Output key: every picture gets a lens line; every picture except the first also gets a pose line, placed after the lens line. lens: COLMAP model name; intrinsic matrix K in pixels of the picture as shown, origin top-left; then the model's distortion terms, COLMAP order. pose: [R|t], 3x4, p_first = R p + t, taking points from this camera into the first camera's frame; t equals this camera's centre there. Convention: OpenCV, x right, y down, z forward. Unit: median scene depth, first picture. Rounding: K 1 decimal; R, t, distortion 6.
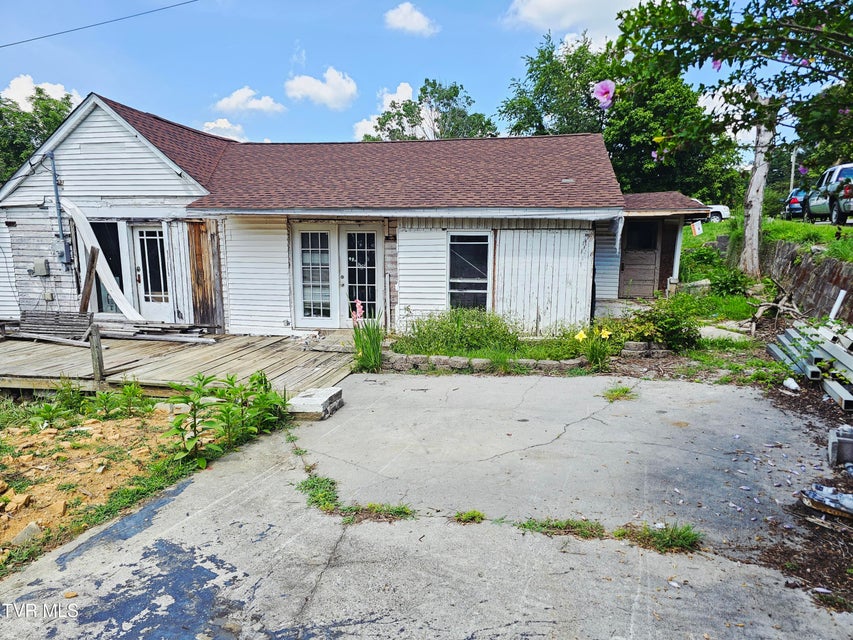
lens RADIAL K [[570.1, 0, 426.5], [0, 570.1, 320.0], [0, 0, 1]] dist [0.080501, -0.081971]
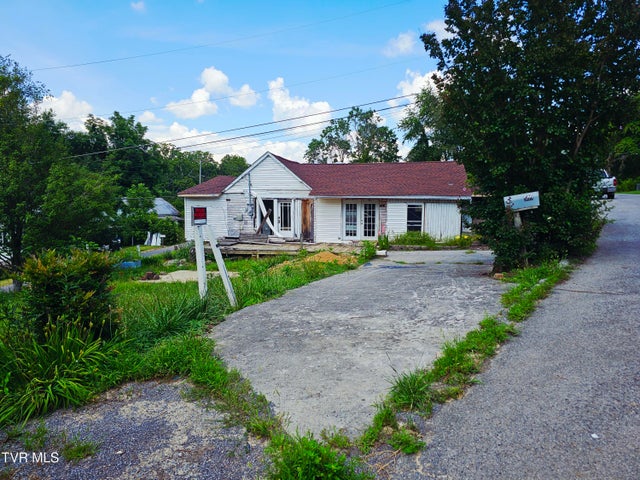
lens RADIAL K [[425.2, 0, 319.8], [0, 425.2, 236.8], [0, 0, 1]] dist [0.082233, -0.078109]
pose [[0.999605, 0.004972, -0.027667, -0.273448], [-0.006634, 0.998158, -0.060307, 0.110823], [0.027316, 0.060467, 0.997796, -0.886749]]
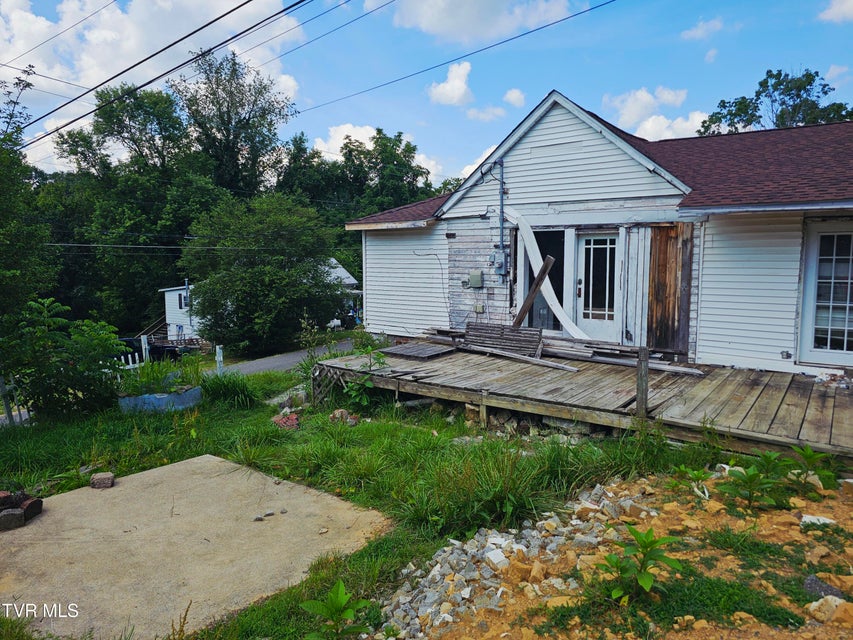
lens RADIAL K [[566.8, 0, 426.2], [0, 566.8, 315.7], [0, 0, 1]] dist [0.082233, -0.078109]
pose [[0.901478, 0.043212, -0.430664, -0.338911], [-0.060705, 0.997792, -0.026954, 0.002555], [0.428548, 0.050442, 0.902110, 0.106712]]
